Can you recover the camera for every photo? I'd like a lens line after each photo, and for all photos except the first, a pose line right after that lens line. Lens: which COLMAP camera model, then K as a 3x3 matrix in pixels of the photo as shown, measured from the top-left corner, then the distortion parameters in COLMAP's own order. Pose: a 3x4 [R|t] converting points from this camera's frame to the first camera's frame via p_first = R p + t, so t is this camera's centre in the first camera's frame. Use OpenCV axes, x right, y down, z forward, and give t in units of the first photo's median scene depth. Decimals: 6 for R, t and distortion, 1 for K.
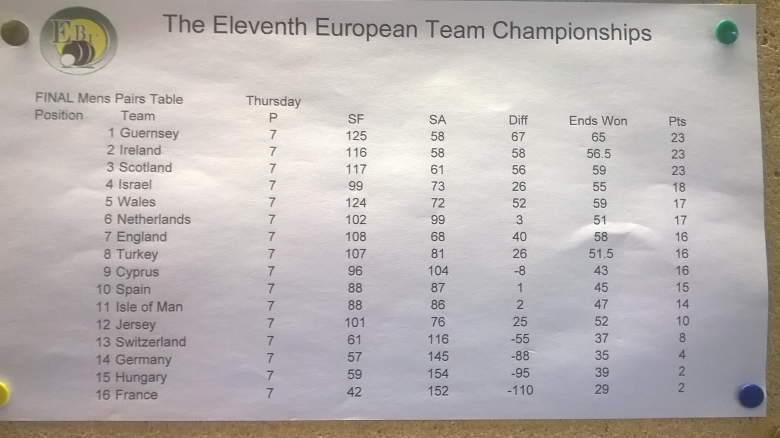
lens RADIAL K [[600.5, 0, 392.3], [0, 600.5, 212.8], [0, 0, 1]] dist [-0.043570, -0.009526]
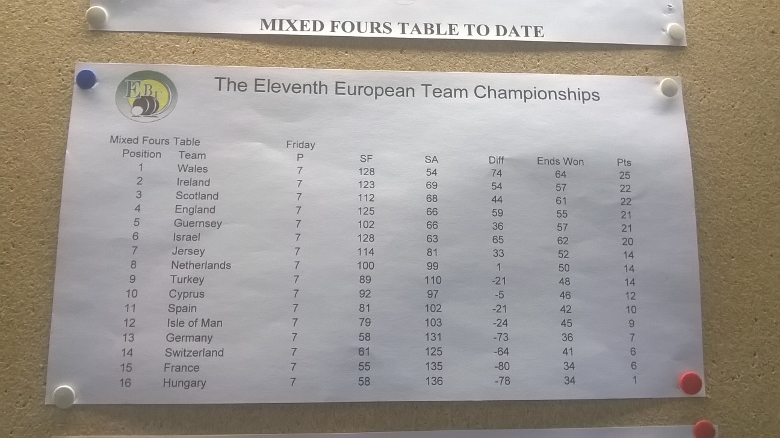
lens RADIAL K [[491.2, 0, 396.2], [0, 491.2, 254.4], [0, 0, 1]] dist [-0.036418, 0.009254]
pose [[0.999996, -0.001007, 0.002540, -0.000801], [0.001233, 0.995898, -0.090479, 0.135016], [-0.002438, 0.090482, 0.995895, -0.004104]]
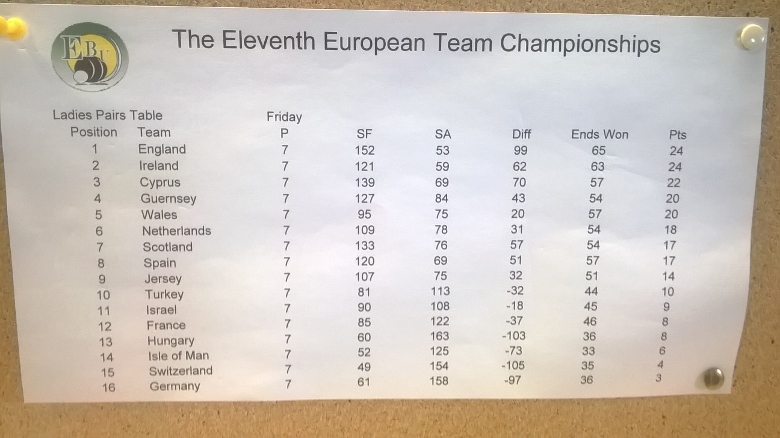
lens RADIAL K [[565.3, 0, 391.2], [0, 565.3, 235.8], [0, 0, 1]] dist [-0.019056, -0.025255]
pose [[0.999868, 0.008249, -0.014014, 0.000756], [-0.005542, 0.983046, 0.183274, -0.163581], [0.015289, -0.183172, 0.982962, 0.009549]]
